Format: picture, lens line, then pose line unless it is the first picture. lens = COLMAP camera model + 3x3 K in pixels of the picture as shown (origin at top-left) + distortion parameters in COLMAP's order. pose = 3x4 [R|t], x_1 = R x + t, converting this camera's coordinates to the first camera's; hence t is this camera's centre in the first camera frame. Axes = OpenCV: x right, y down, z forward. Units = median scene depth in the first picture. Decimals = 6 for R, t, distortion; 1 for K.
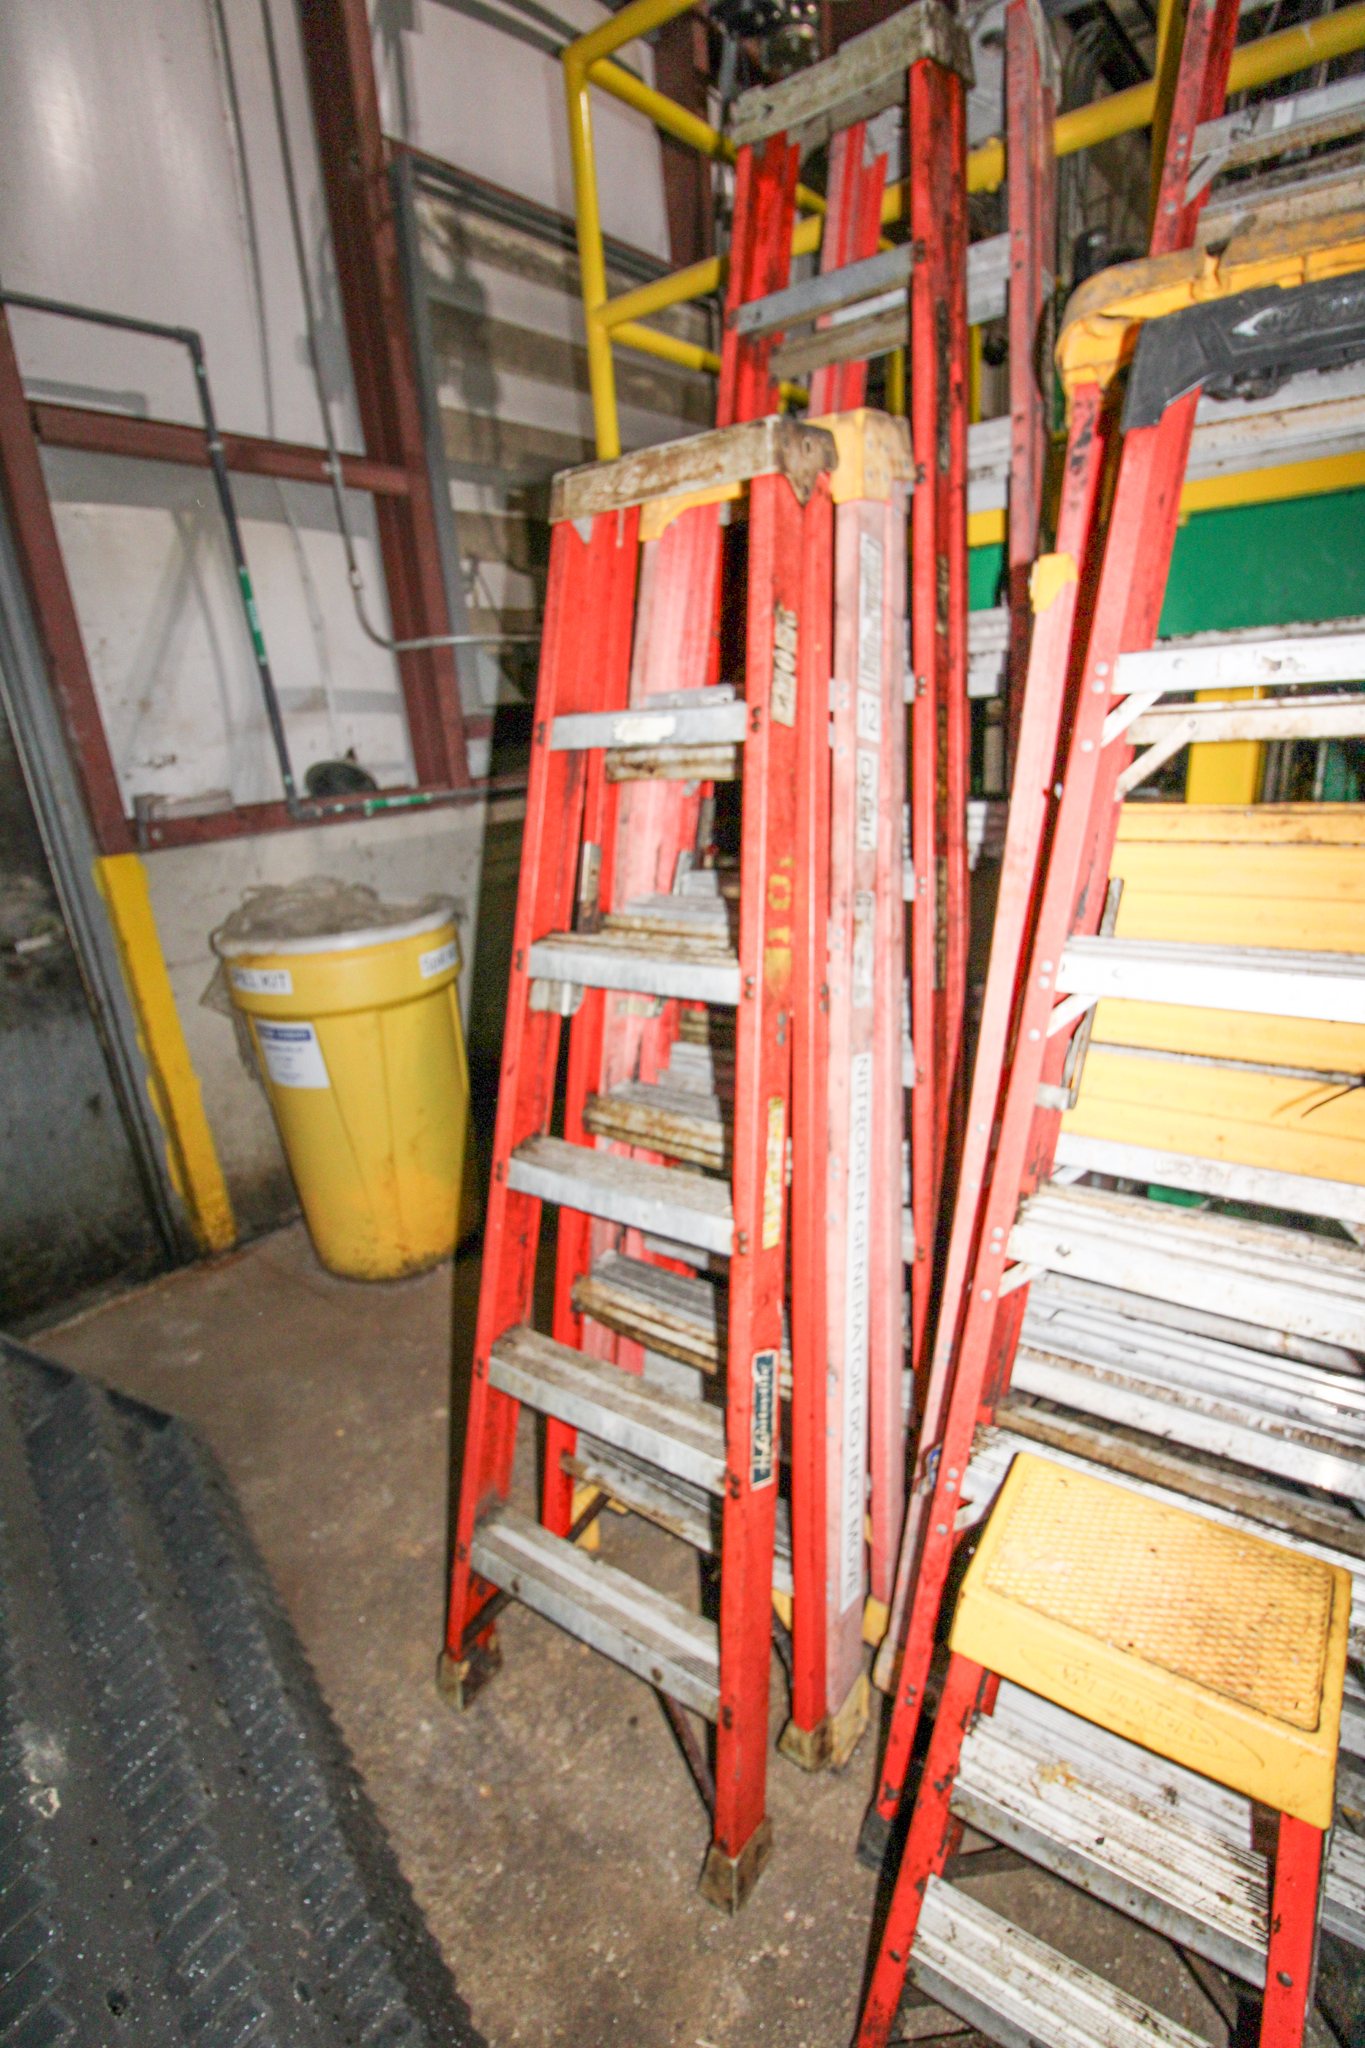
lens RADIAL K [[964.3, 0, 681.7], [0, 964.3, 1022.4], [0, 0, 1]] dist [-0.012527, -0.001810]
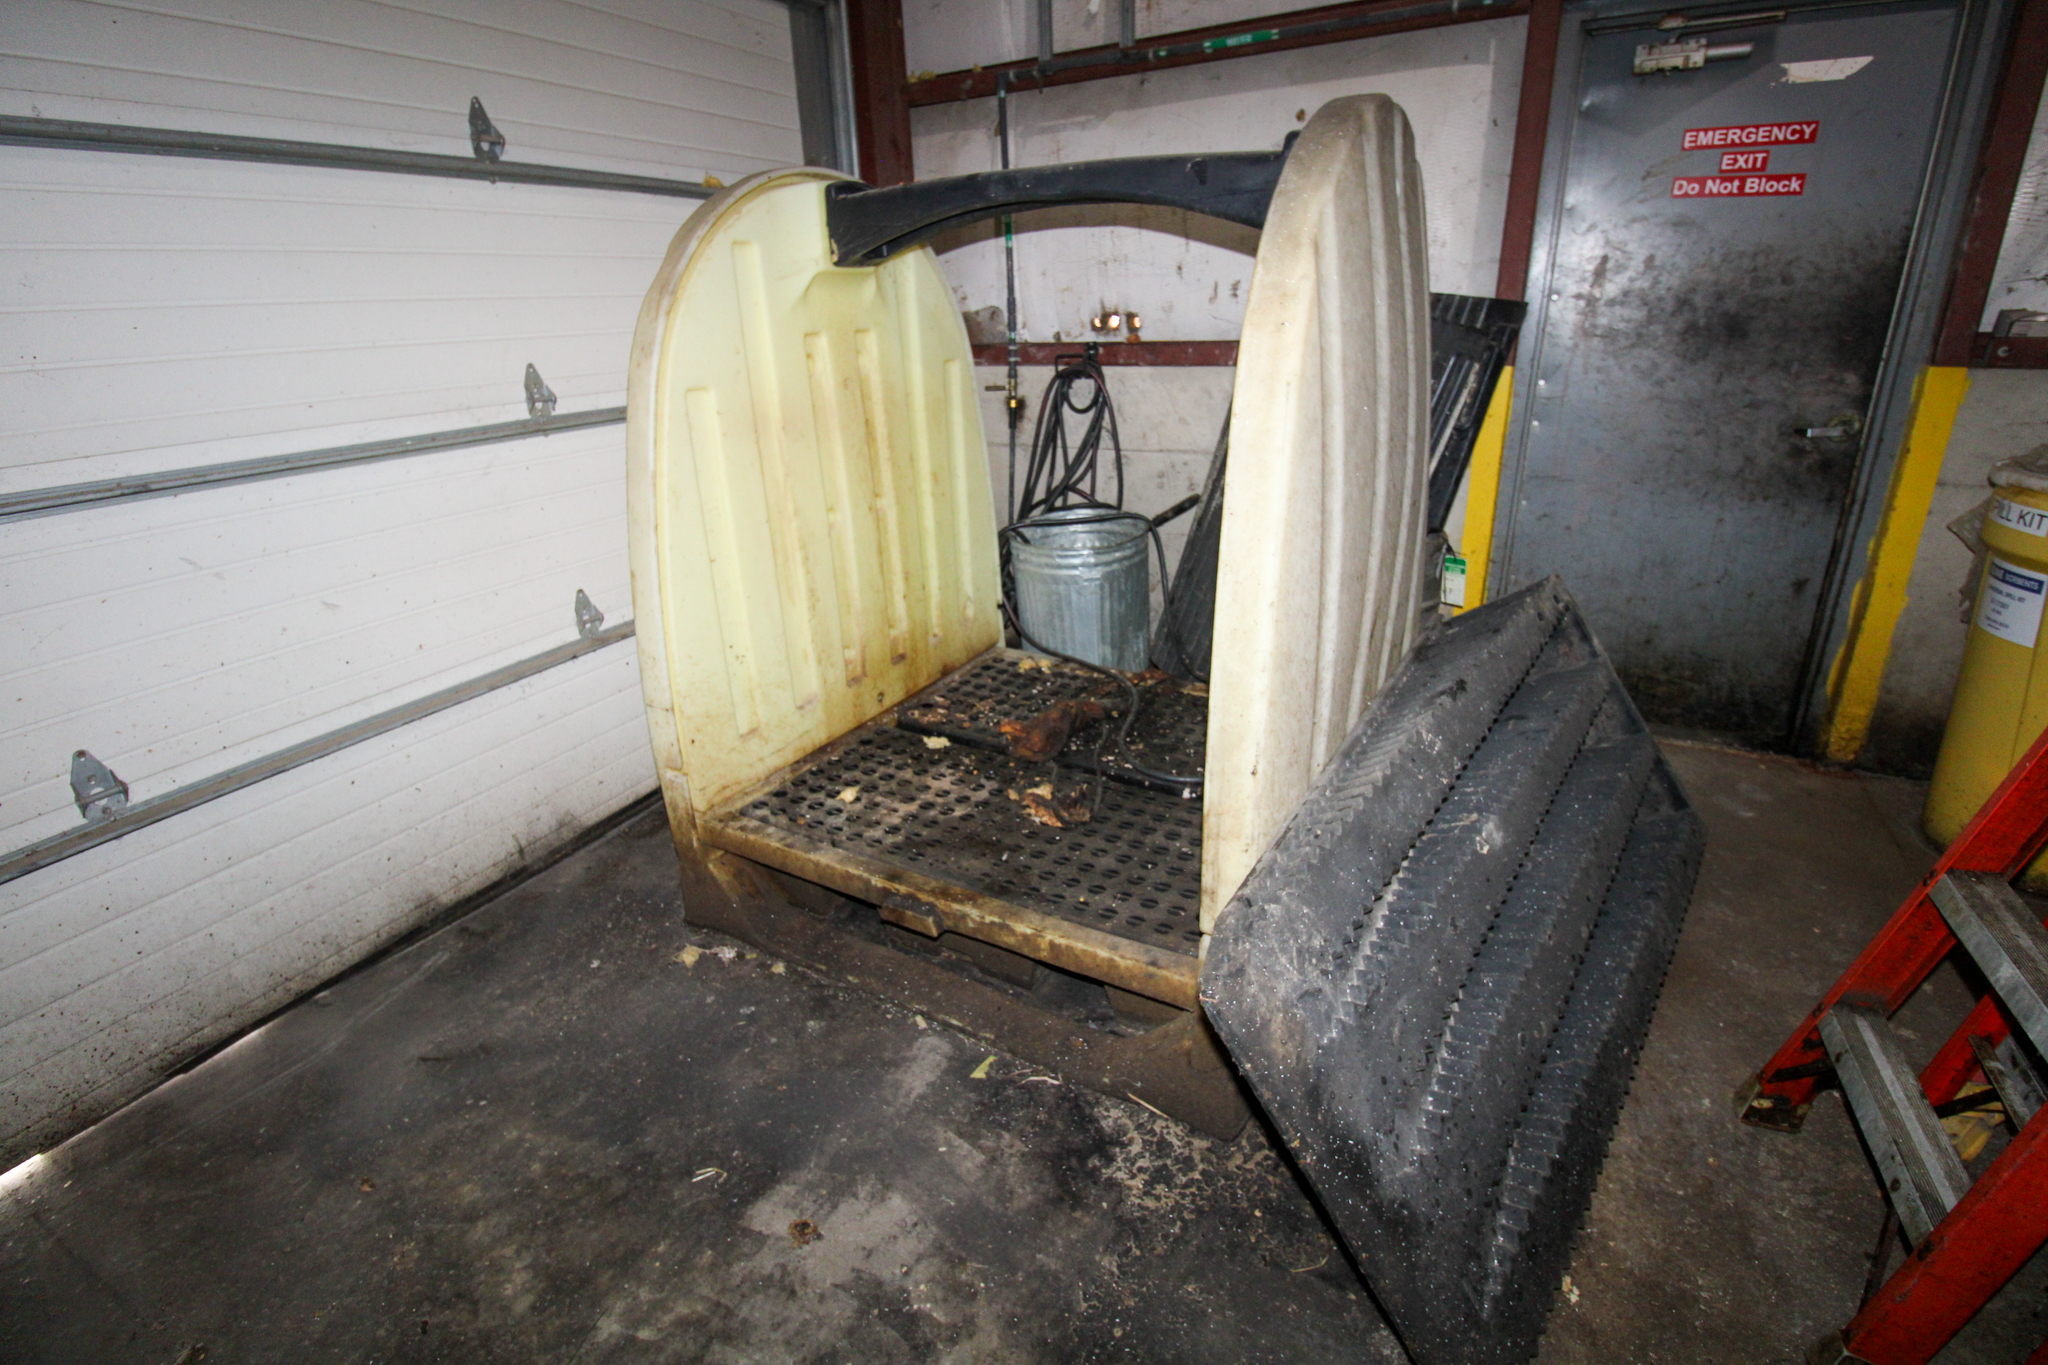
lens RADIAL K [[964.3, 0, 1027.5], [0, 964.3, 678.1], [0, 0, 1]] dist [-0.012527, -0.001810]
pose [[0.200205, 0.420866, -0.884754, 0.259134], [-0.292259, 0.887578, 0.356076, 0.049450], [0.935149, 0.187289, 0.300699, -0.173439]]
